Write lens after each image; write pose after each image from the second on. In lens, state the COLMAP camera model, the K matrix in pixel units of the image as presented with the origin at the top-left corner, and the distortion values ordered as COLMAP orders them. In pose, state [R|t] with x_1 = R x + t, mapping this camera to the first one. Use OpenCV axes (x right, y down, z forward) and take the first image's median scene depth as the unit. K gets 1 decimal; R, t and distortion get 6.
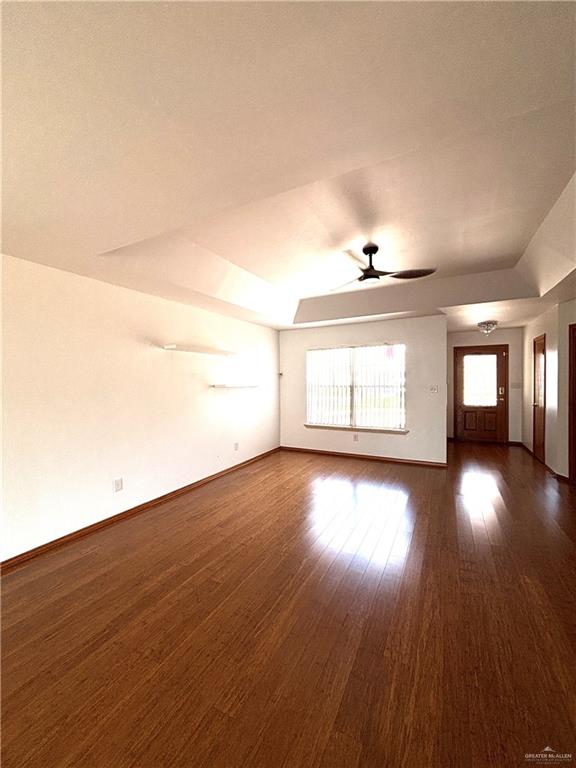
lens RADIAL K [[308.7, 0, 286.5], [0, 308.7, 385.0], [0, 0, 1]] dist [0.005326, 0.001149]
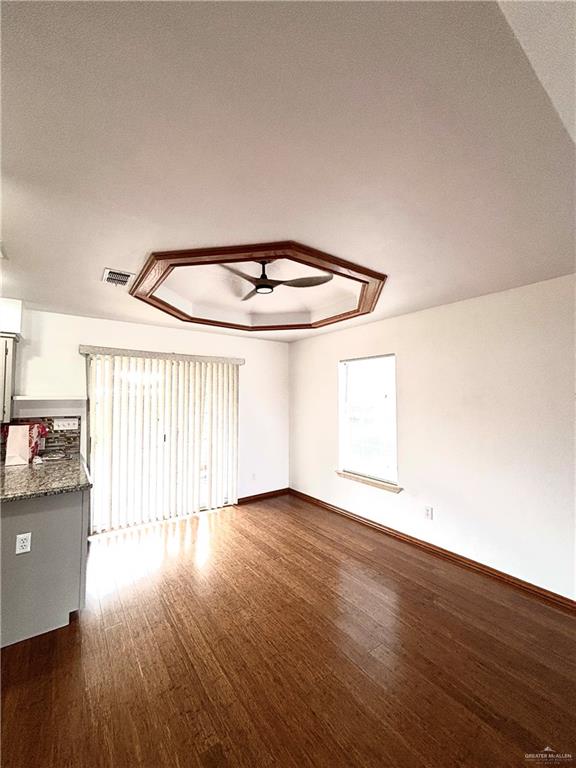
lens RADIAL K [[308.7, 0, 290.6], [0, 308.7, 386.8], [0, 0, 1]] dist [0.005326, 0.001149]
pose [[-0.435133, -0.023399, -0.900062, 0.135607], [-0.008869, 0.999725, -0.021702, -0.020182], [0.900323, -0.001461, -0.435221, 0.276904]]
